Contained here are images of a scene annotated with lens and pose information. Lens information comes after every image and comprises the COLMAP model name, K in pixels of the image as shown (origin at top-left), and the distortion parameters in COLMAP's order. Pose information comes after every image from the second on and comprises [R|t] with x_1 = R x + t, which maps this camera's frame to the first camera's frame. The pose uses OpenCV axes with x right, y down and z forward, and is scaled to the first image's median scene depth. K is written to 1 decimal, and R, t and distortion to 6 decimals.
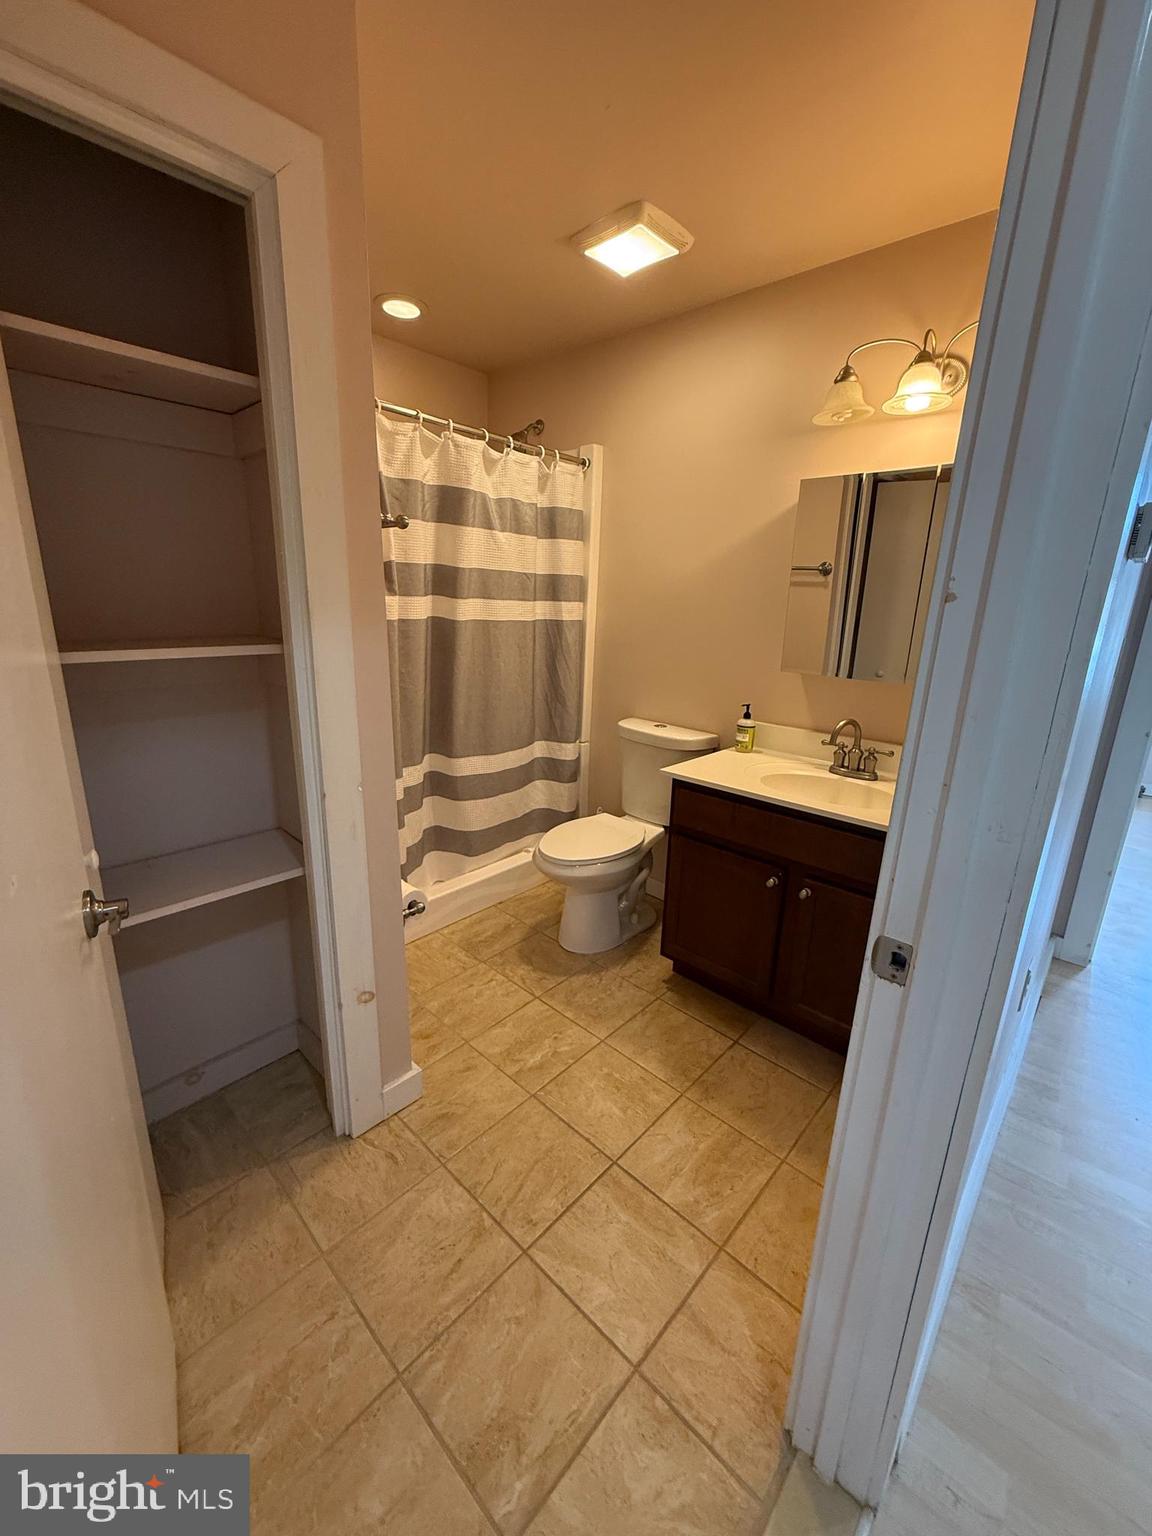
lens RADIAL K [[619.0, 0, 574.6], [0, 619.0, 760.1], [0, 0, 1]] dist [0.000822, 0.000344]
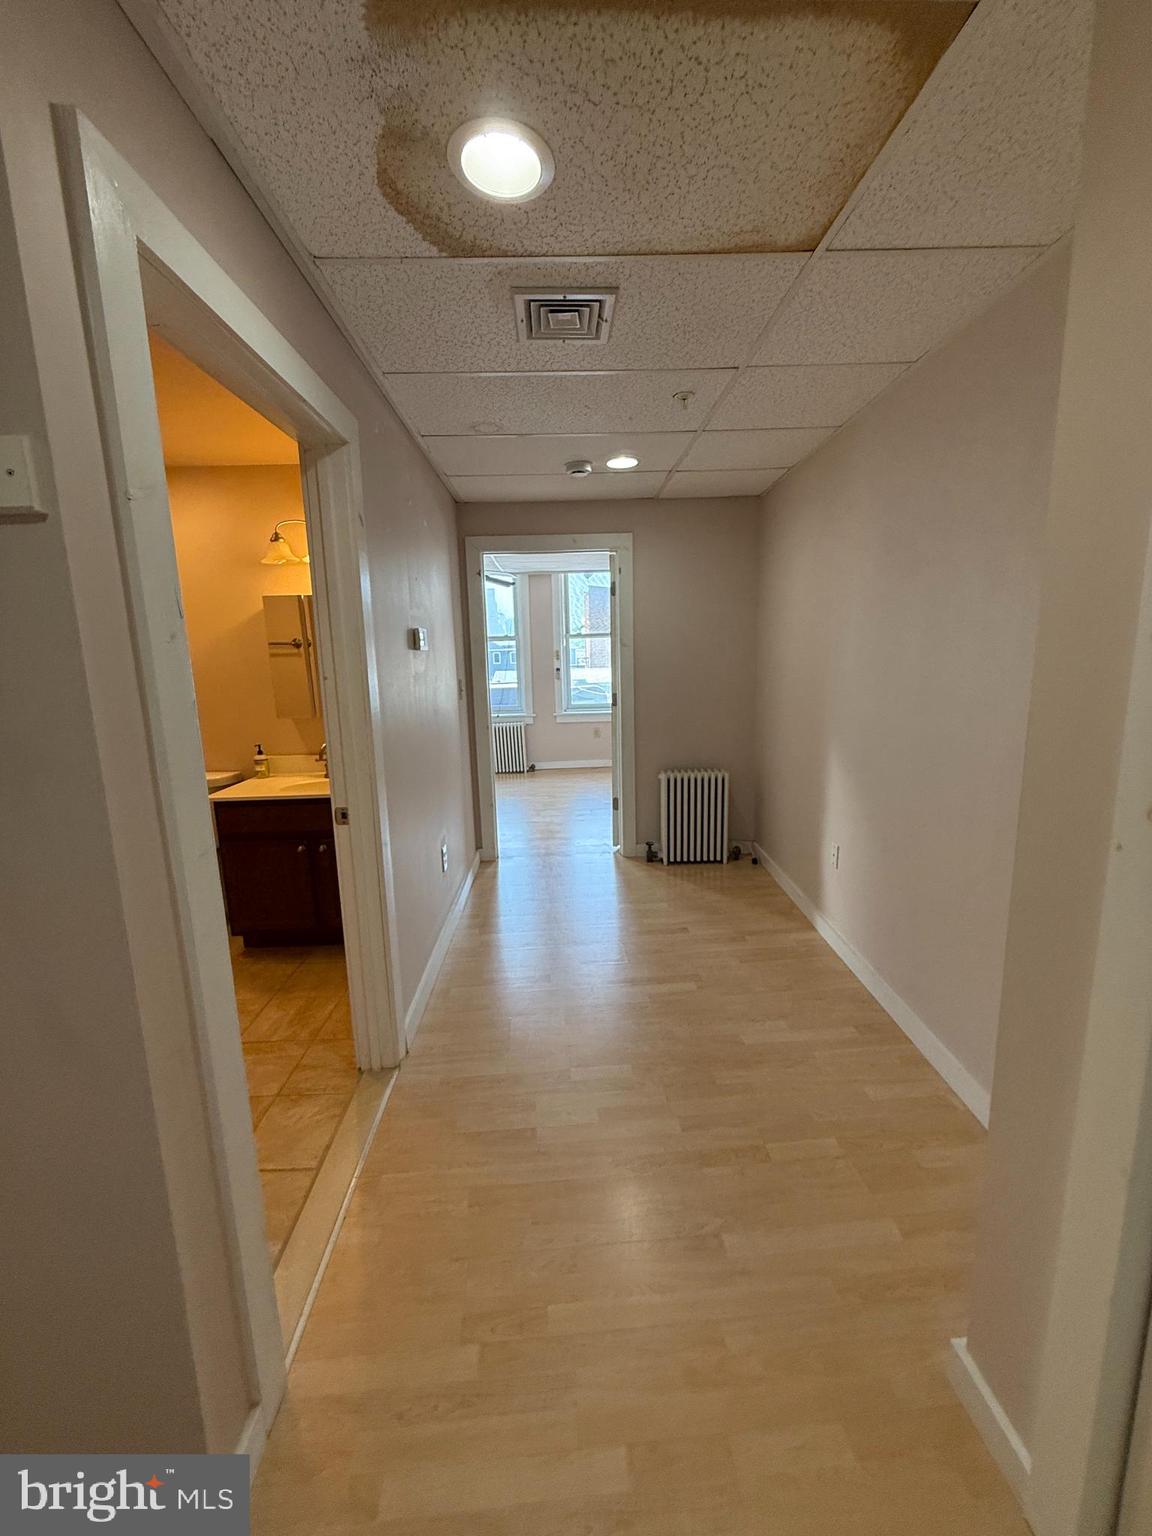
lens RADIAL K [[619.0, 0, 570.4], [0, 619.0, 758.8], [0, 0, 1]] dist [0.000822, 0.000344]
pose [[0.723442, -0.168874, 0.669413, -0.171047], [0.226231, 0.974073, 0.001240, 0.108014], [-0.652266, 0.150545, 0.742890, -0.556440]]
